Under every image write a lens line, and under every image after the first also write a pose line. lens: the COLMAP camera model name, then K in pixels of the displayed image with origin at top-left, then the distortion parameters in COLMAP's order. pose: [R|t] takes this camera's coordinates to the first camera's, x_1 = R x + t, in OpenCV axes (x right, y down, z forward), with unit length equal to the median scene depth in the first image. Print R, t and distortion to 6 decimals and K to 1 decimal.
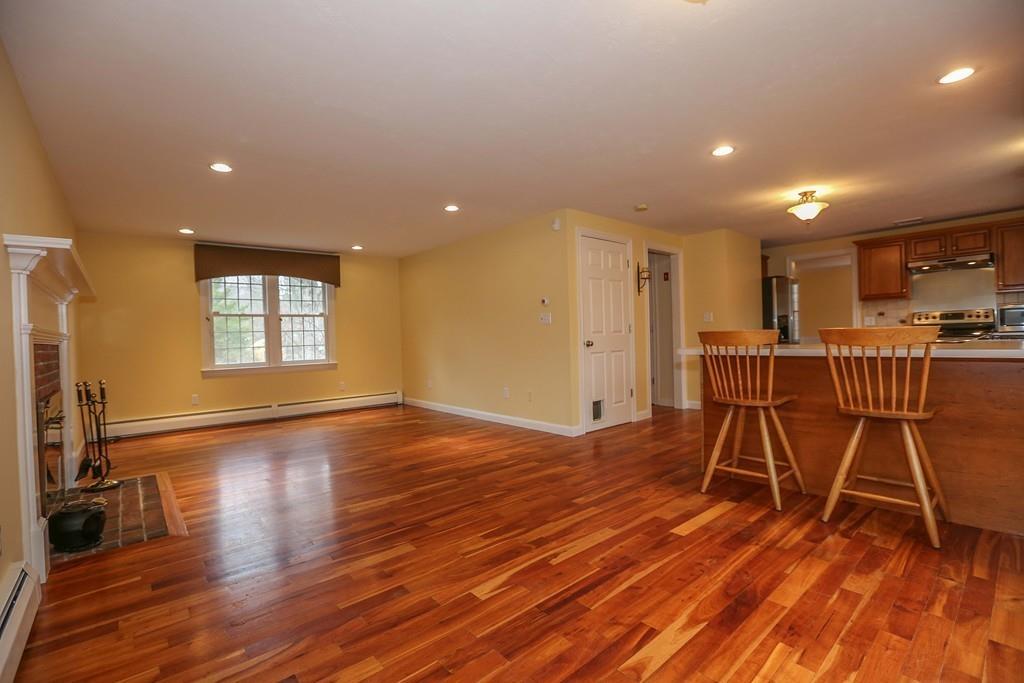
lens RADIAL K [[463.0, 0, 512.0], [0, 463.0, 341.5], [0, 0, 1]] dist [0.000821, 0.000608]
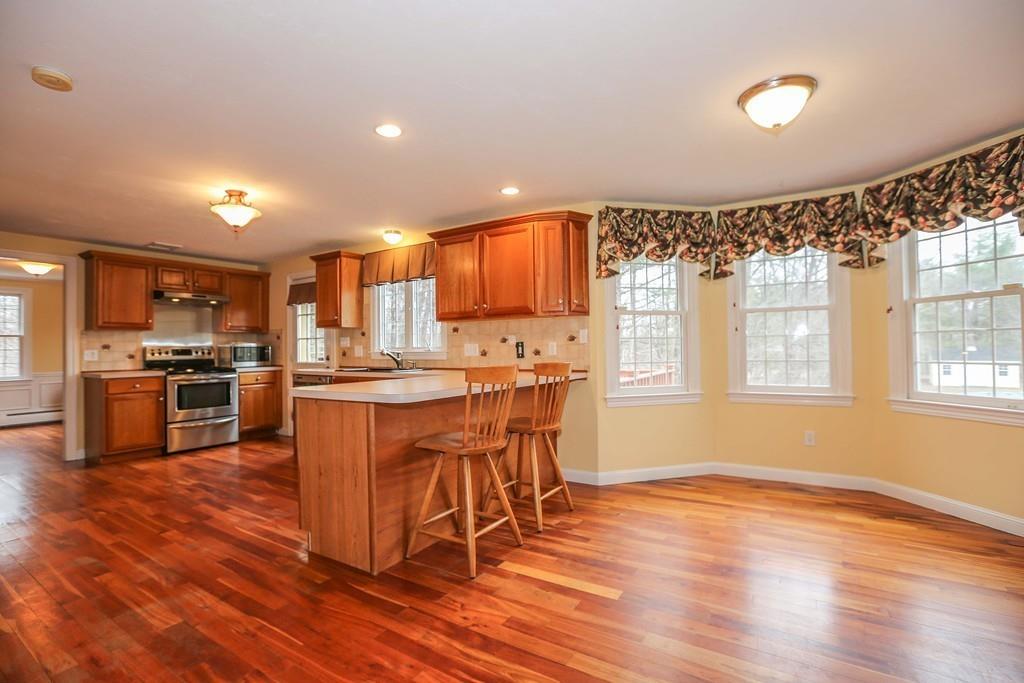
lens RADIAL K [[463.0, 0, 512.0], [0, 463.0, 341.5], [0, 0, 1]] dist [0.000821, 0.000608]
pose [[-0.259906, 0.048054, 0.964437, -0.237649], [0.033140, 0.998617, -0.040826, -0.017346], [-0.965065, 0.021350, -0.261139, 0.752481]]
